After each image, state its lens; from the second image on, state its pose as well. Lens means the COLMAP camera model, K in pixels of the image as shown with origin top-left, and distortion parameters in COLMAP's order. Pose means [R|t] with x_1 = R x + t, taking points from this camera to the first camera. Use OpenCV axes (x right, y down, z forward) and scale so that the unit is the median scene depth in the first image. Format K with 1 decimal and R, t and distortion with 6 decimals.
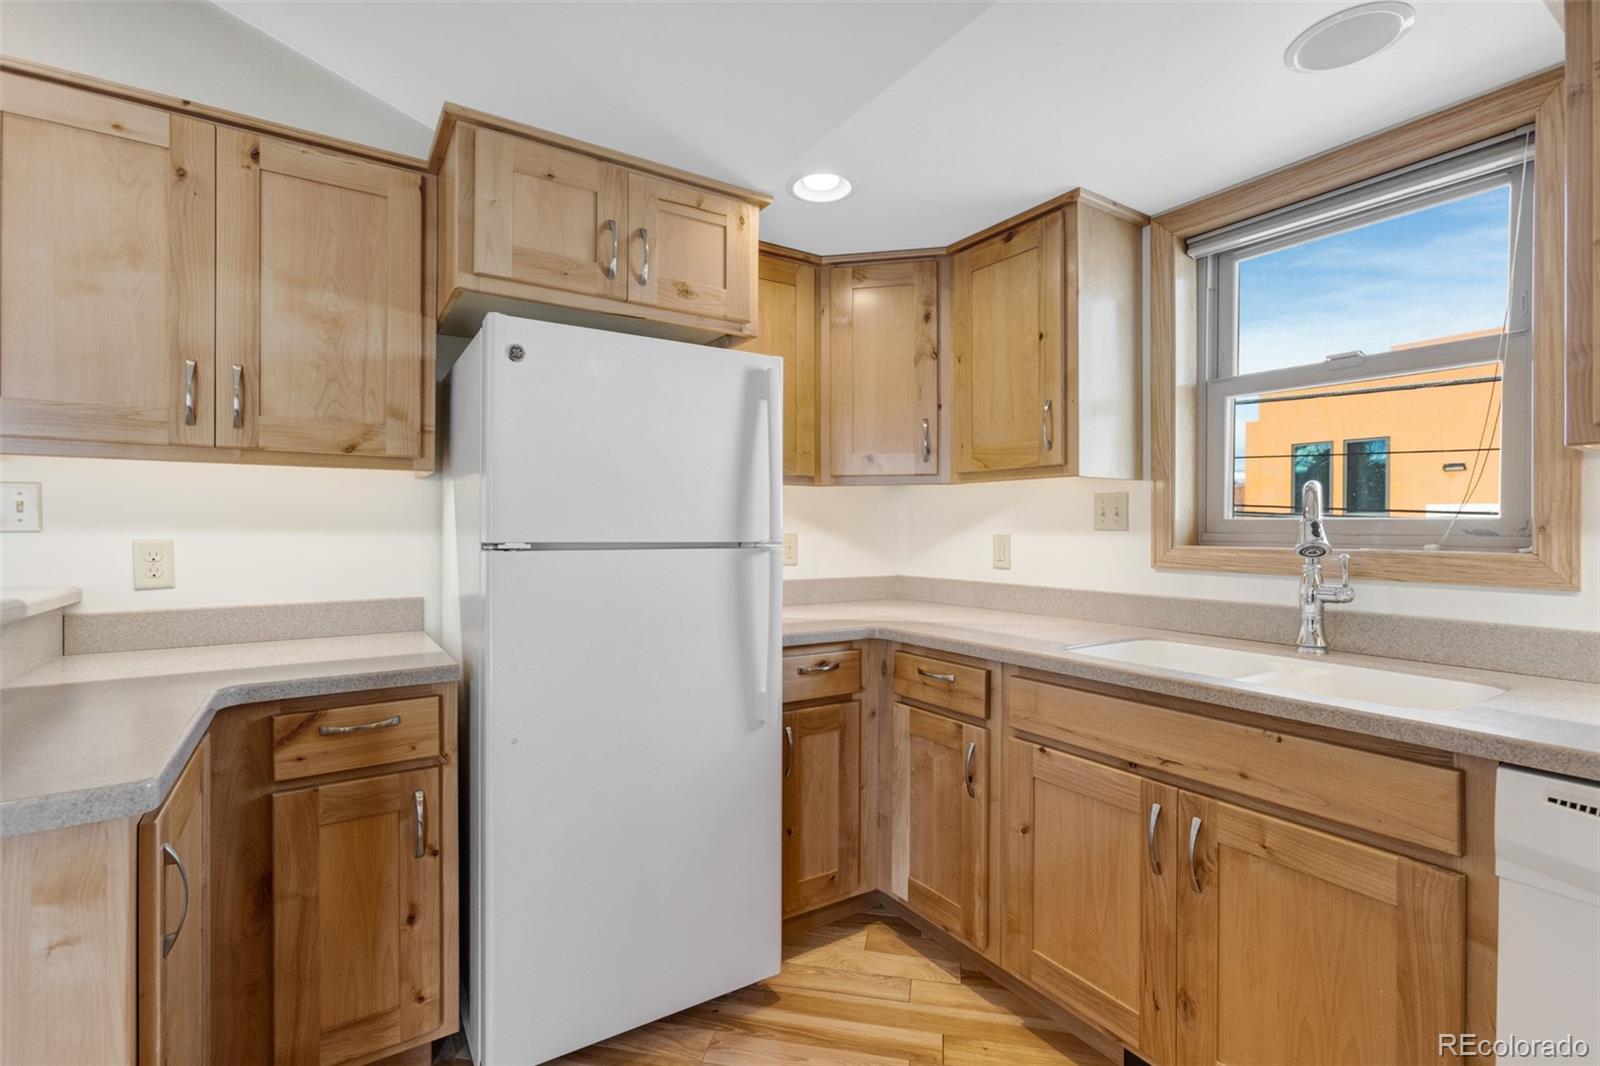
lens RADIAL K [[739.8, 0, 786.3], [0, 739.8, 529.2], [0, 0, 1]] dist [-0.016171, 0.012184]
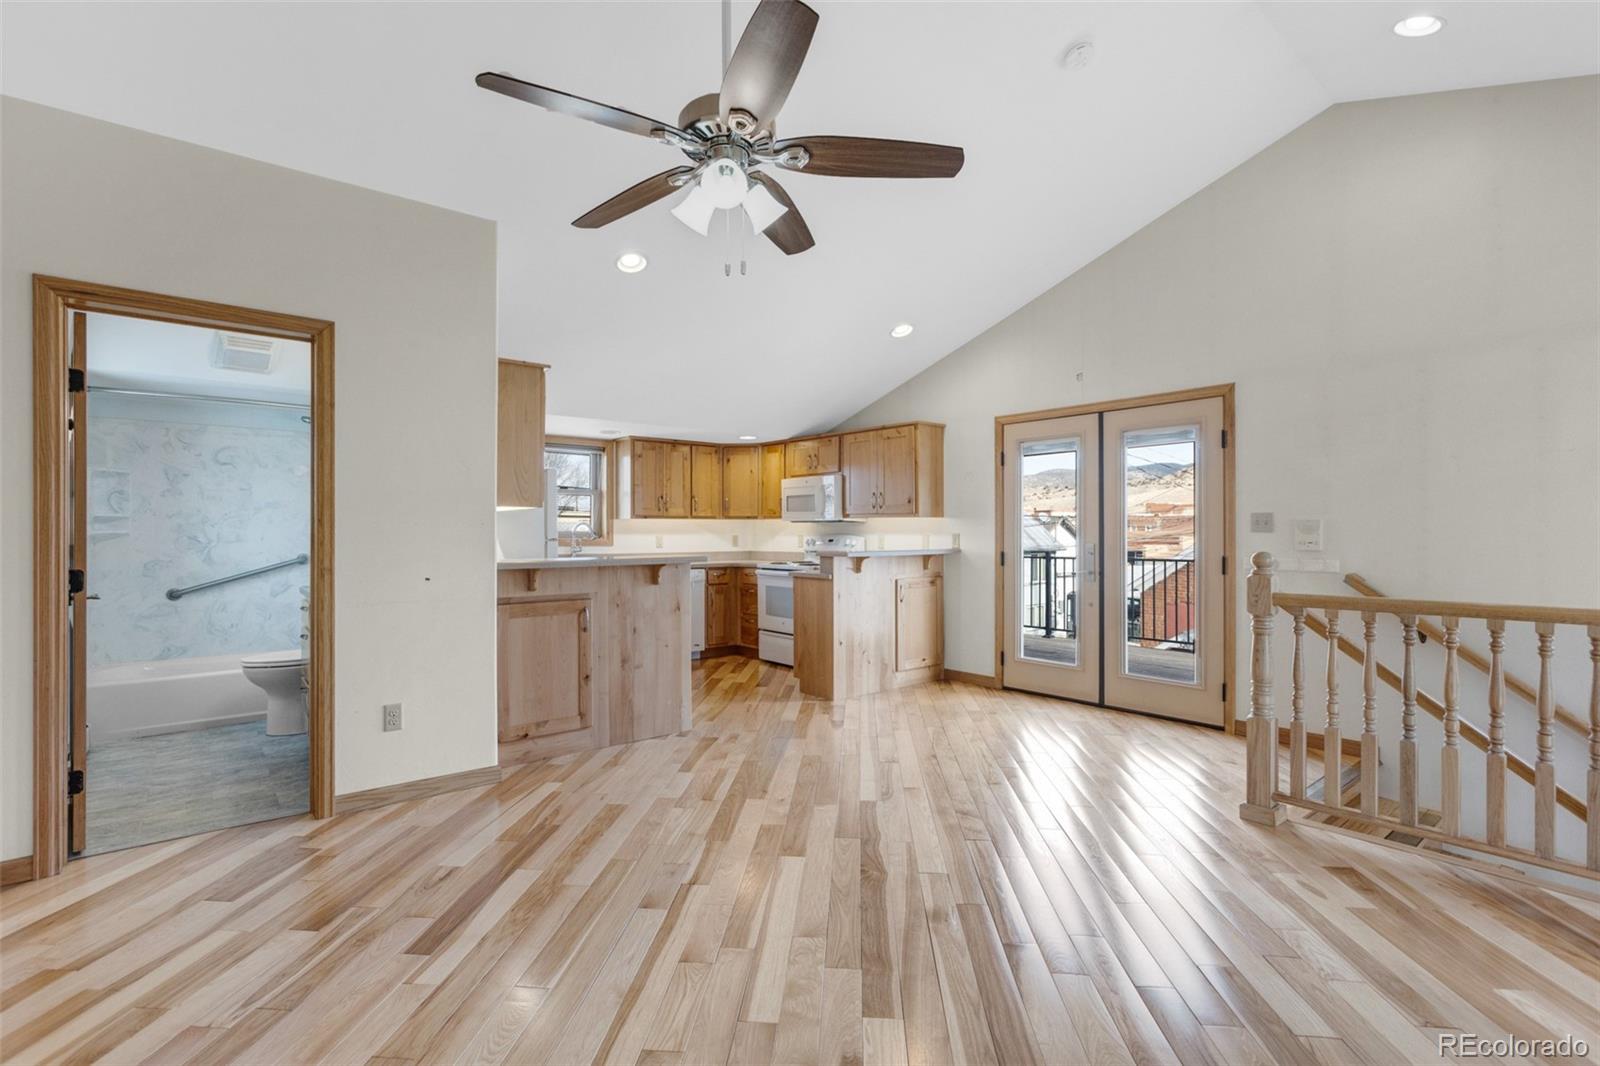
lens RADIAL K [[739.8, 0, 786.3], [0, 739.8, 529.2], [0, 0, 1]] dist [-0.016171, 0.012184]
pose [[-0.105691, 0.002794, 0.994395, -3.122512], [0.003869, 0.999990, -0.002398, -0.008595], [-0.994391, 0.003594, -0.105701, 0.277903]]
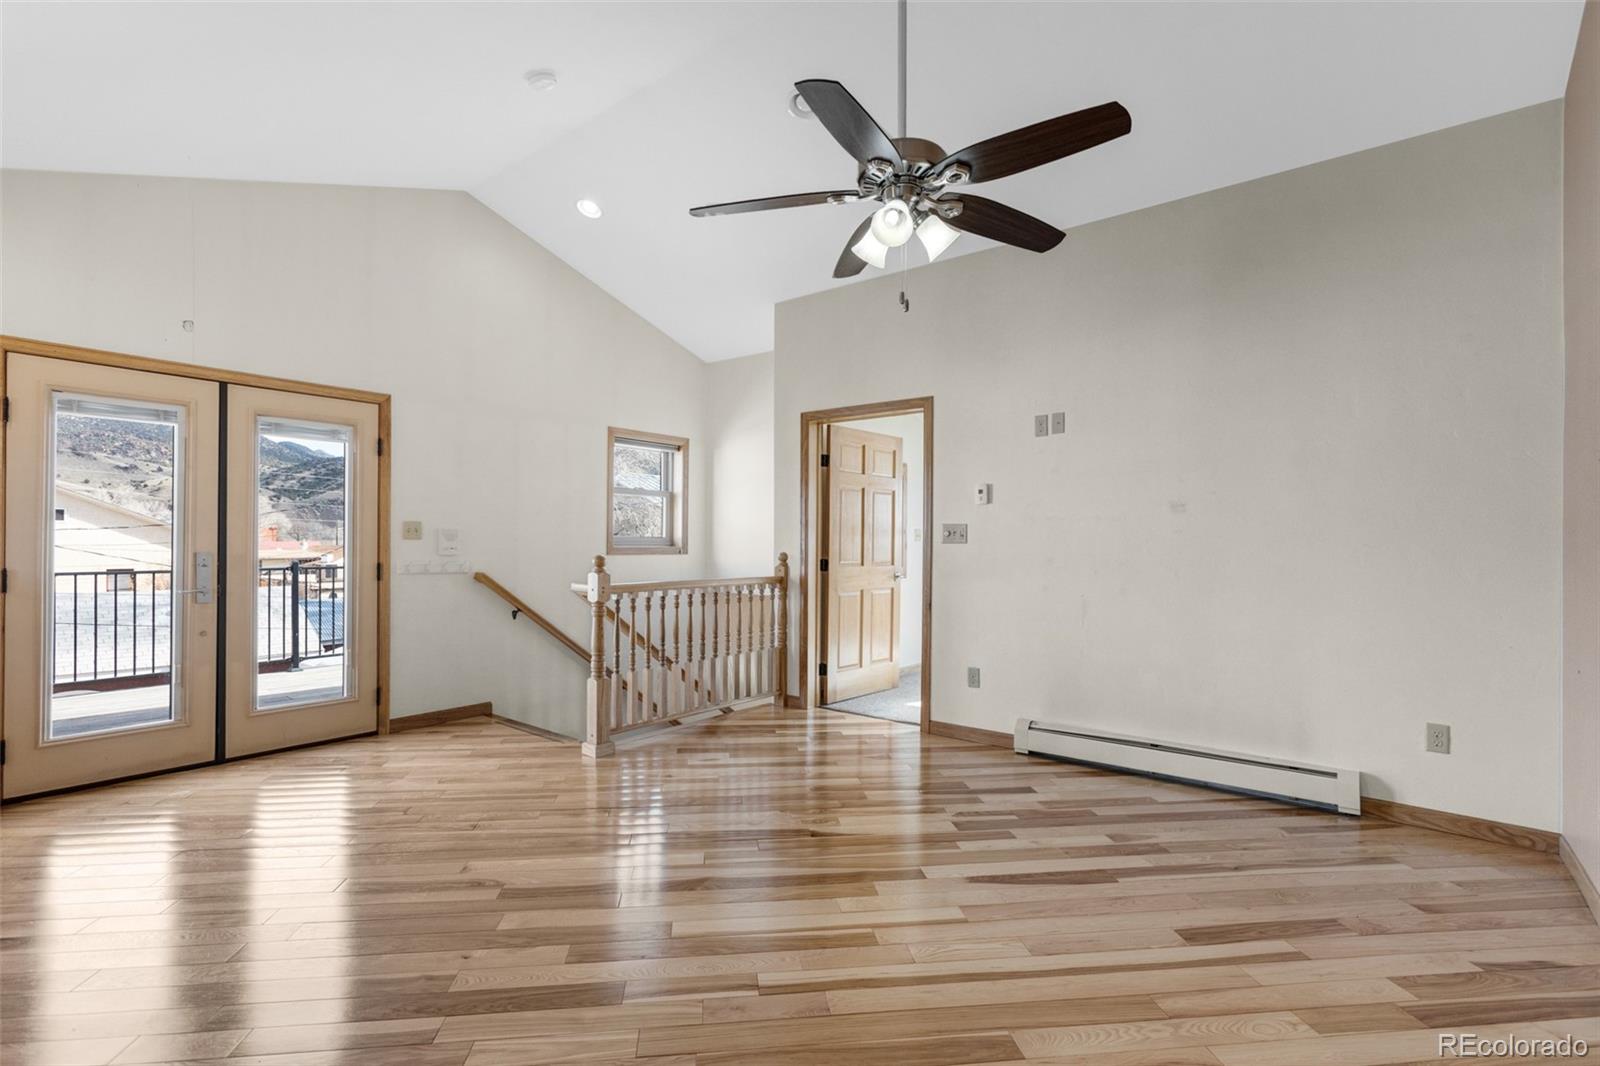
lens RADIAL K [[736.1, 0, 800.0], [0, 736.1, 533.0], [0, 0, 1]] dist [0.023102, 0.000091]
pose [[-0.949020, -0.014915, -0.314862, -1.424204], [-0.012457, 0.999874, -0.009820, -0.012078], [0.314969, -0.005397, -0.949087, 1.381862]]
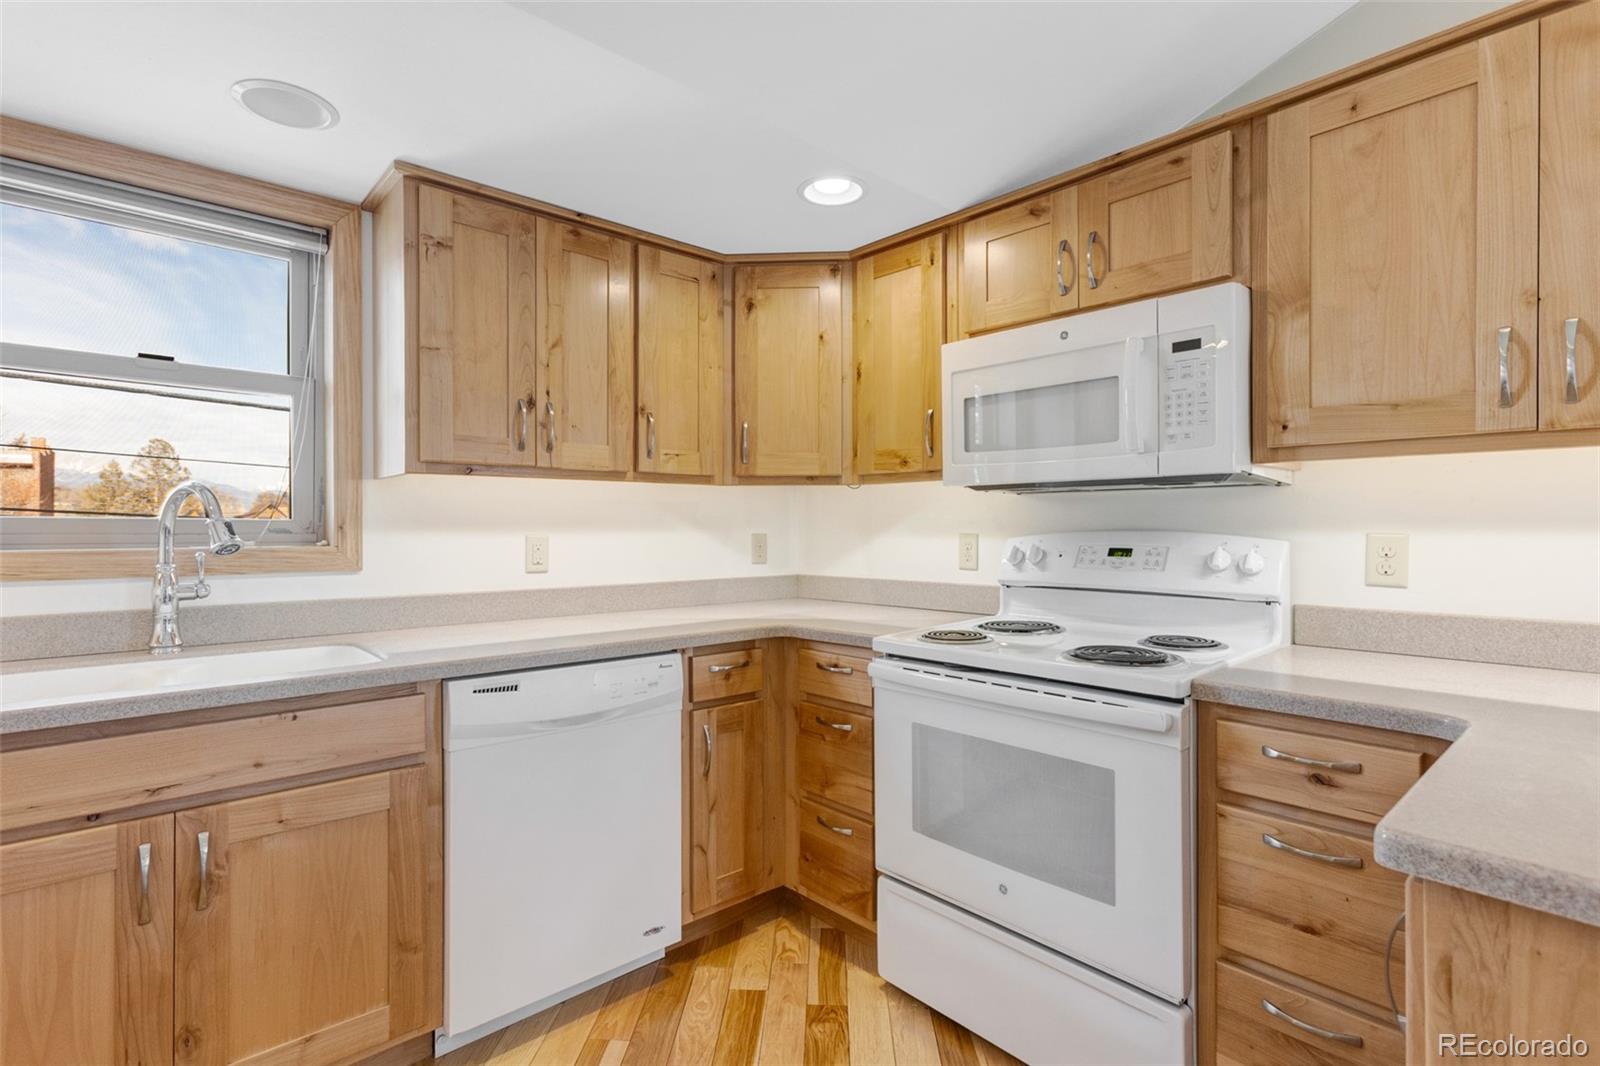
lens RADIAL K [[759.1, 0, 782.0], [0, 759.1, 528.8], [0, 0, 1]] dist [-0.019660, 0.015273]
pose [[-0.144338, -0.004151, 0.989520, -0.398106], [0.004853, 0.999976, 0.004903, -0.001037], [-0.989517, 0.005510, -0.144314, 0.306764]]
